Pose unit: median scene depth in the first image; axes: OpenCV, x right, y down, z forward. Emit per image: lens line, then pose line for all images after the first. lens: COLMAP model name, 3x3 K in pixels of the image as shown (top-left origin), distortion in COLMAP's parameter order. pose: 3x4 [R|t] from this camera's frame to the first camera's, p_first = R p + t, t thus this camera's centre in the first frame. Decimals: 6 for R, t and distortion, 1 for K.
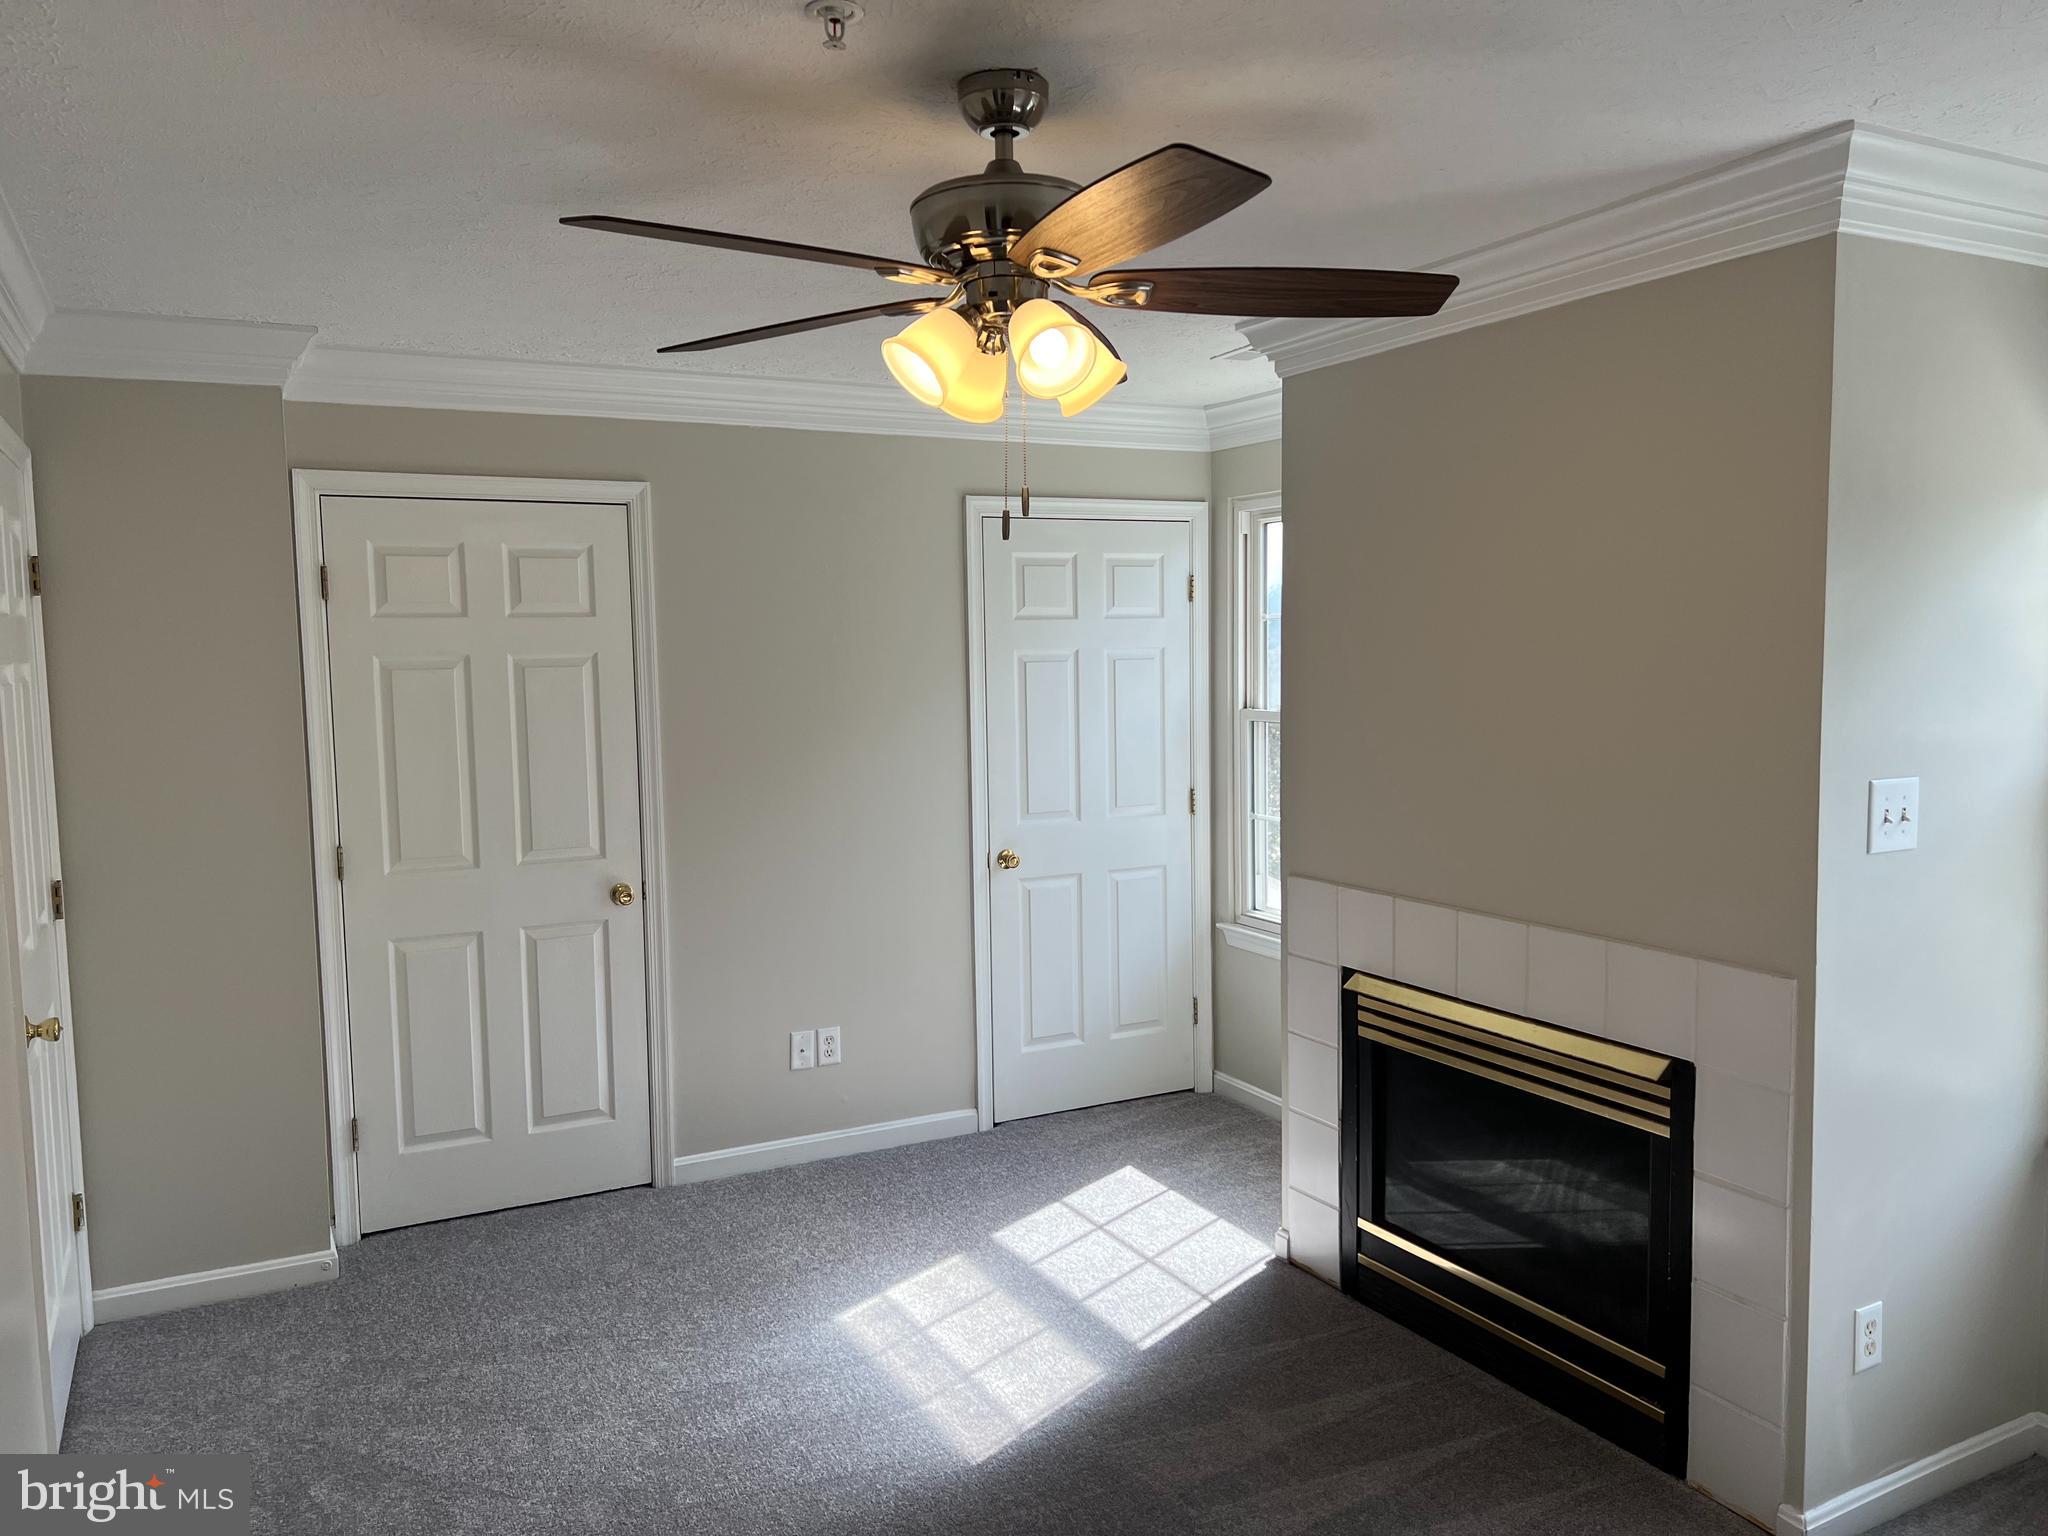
lens RADIAL K [[1515.1, 0, 1027.1], [0, 1515.1, 778.3], [0, 0, 1]] dist [0.073082, -0.048624]
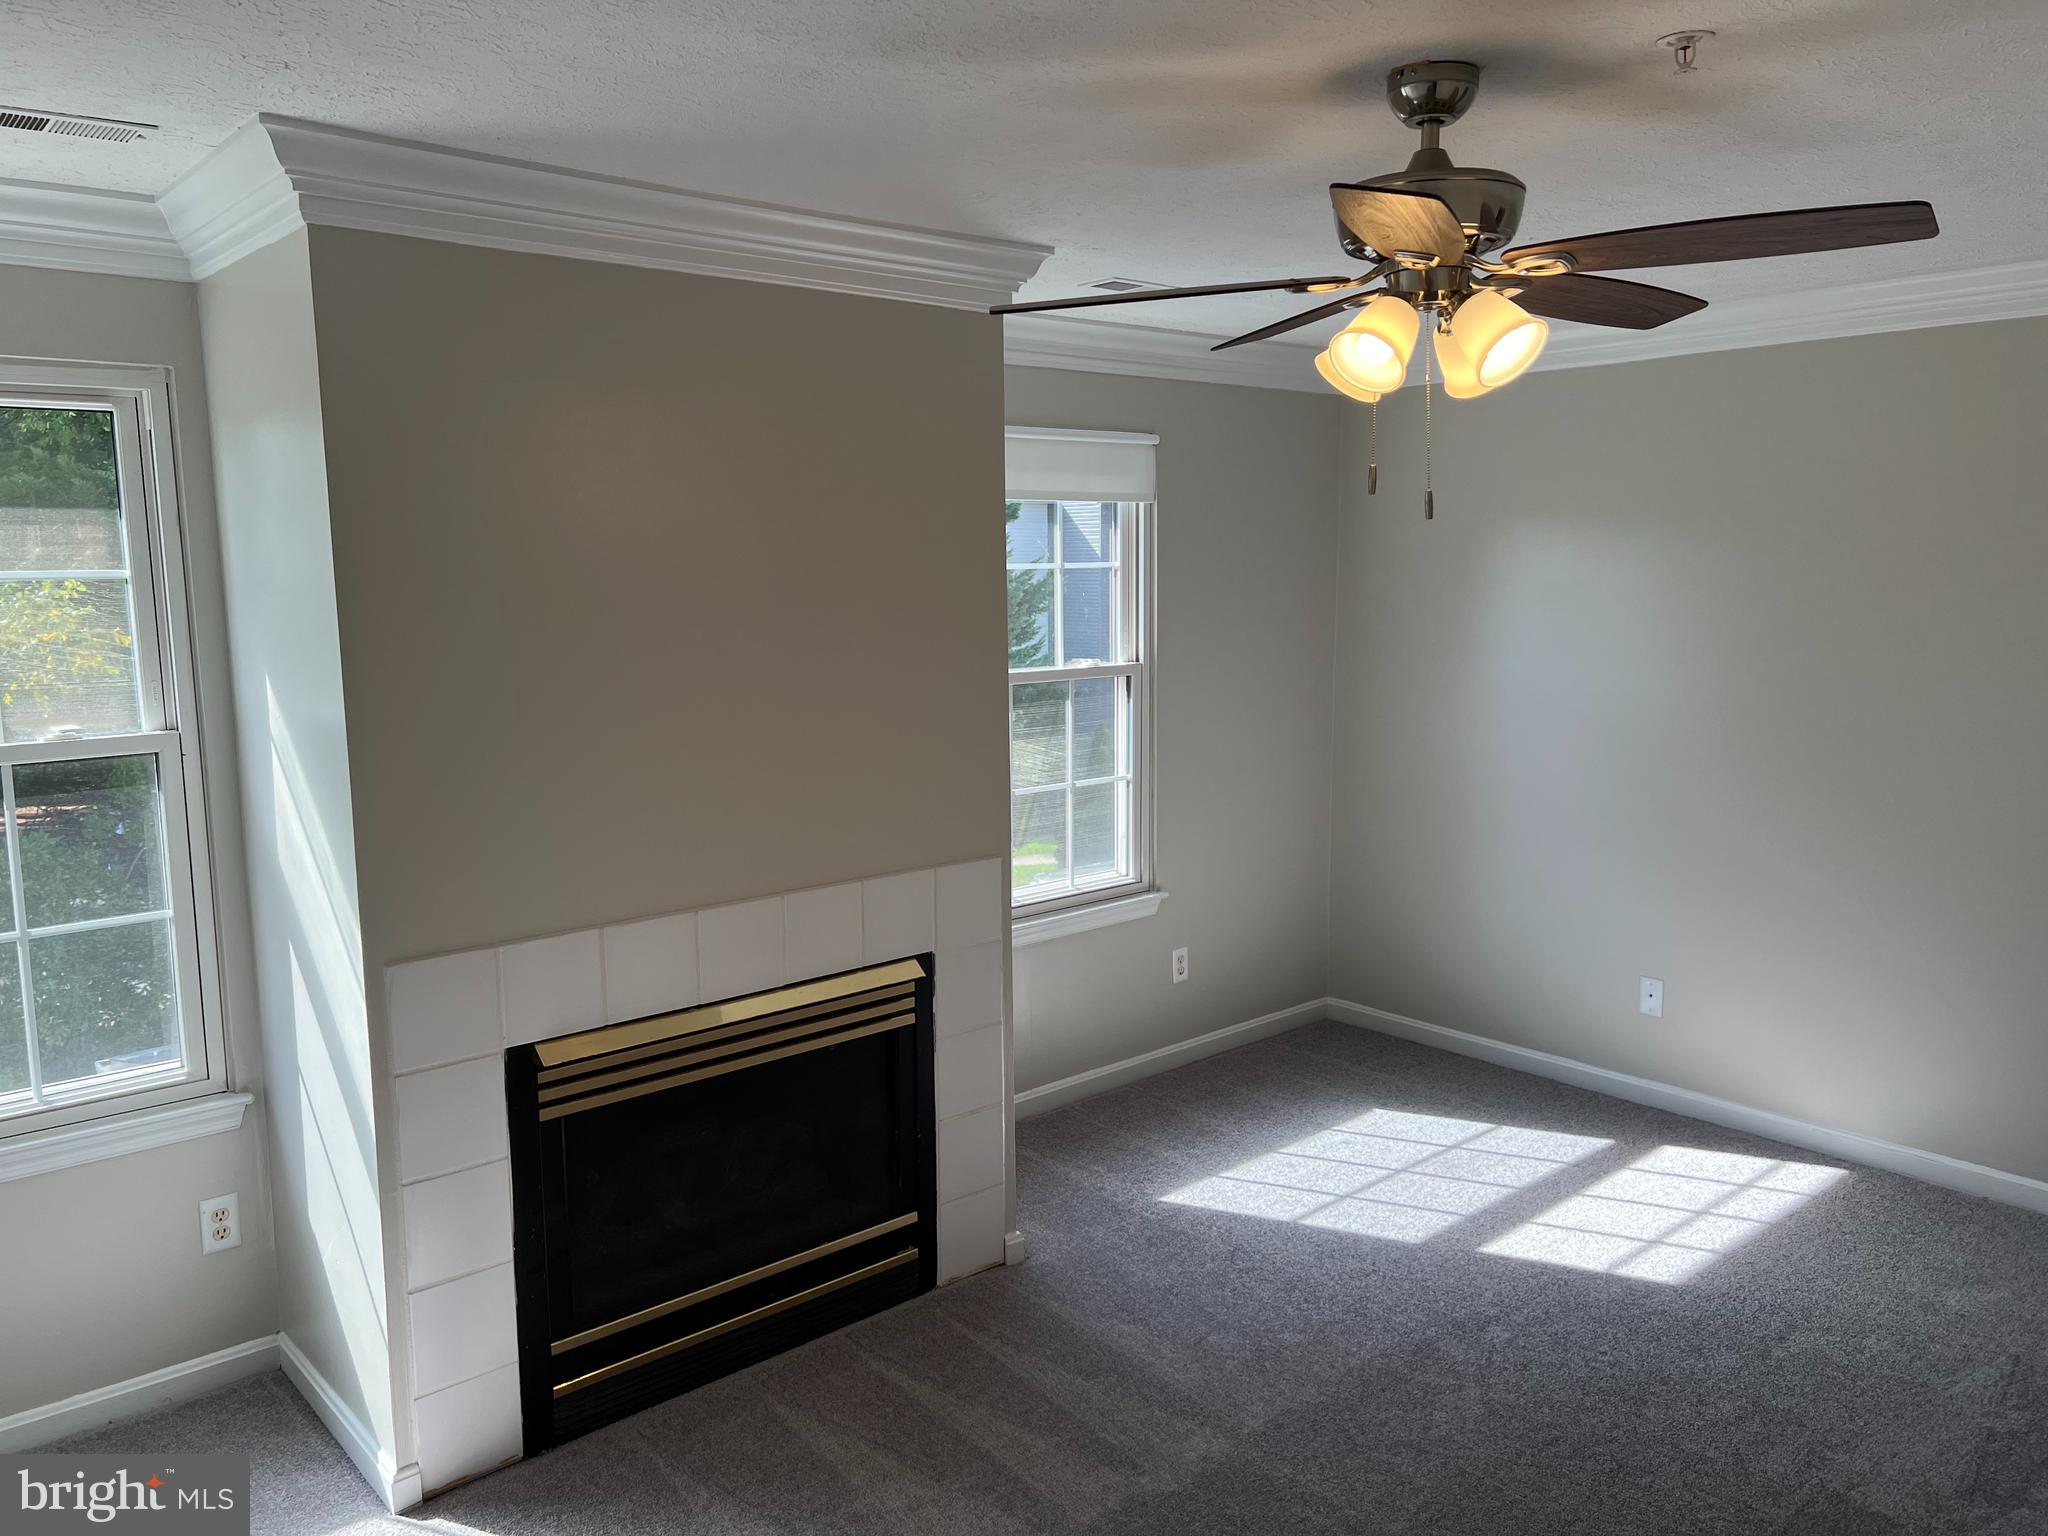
lens RADIAL K [[1515.1, 0, 1028.4], [0, 1515.1, 756.4], [0, 0, 1]] dist [0.073082, -0.048624]
pose [[-0.211407, -0.140964, 0.967180, -0.708039], [0.077263, 0.984038, 0.160309, -0.151613], [-0.974340, 0.108618, -0.197141, 1.120251]]
